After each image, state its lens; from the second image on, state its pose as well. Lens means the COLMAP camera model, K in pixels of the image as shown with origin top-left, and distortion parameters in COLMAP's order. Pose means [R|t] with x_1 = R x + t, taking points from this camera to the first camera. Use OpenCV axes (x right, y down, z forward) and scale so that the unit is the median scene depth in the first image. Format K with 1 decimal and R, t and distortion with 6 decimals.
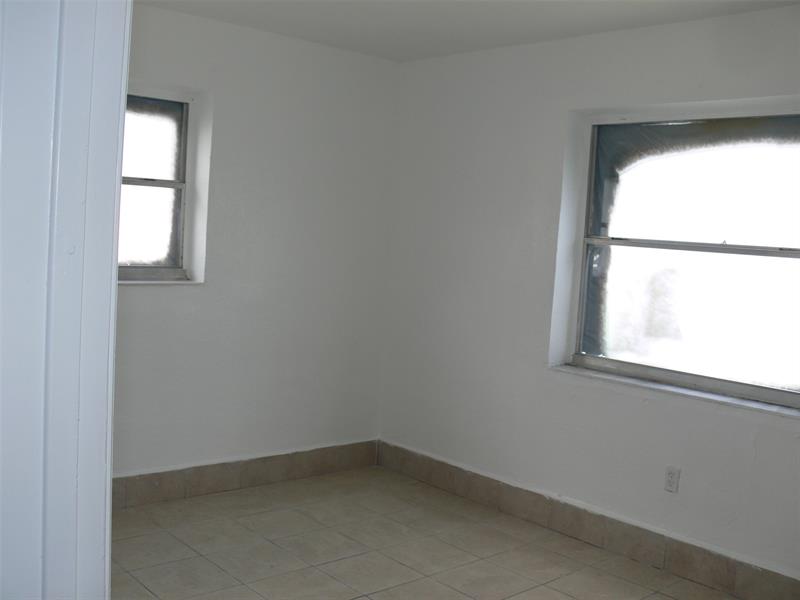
lens RADIAL K [[817.5, 0, 400.0], [0, 817.5, 300.0], [0, 0, 1]] dist [-0.177755, 0.135681]
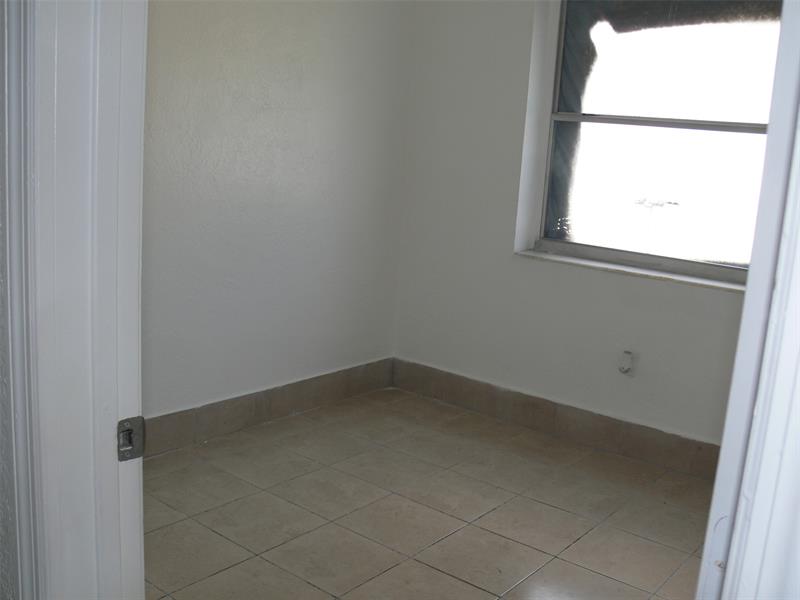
lens RADIAL K [[817.5, 0, 400.0], [0, 817.5, 300.0], [0, 0, 1]] dist [-0.177755, 0.135681]
pose [[0.988674, -0.055753, 0.139337, -0.084313], [0.034207, 0.987712, 0.152497, -0.013244], [-0.146127, -0.146003, 0.978432, 0.093129]]
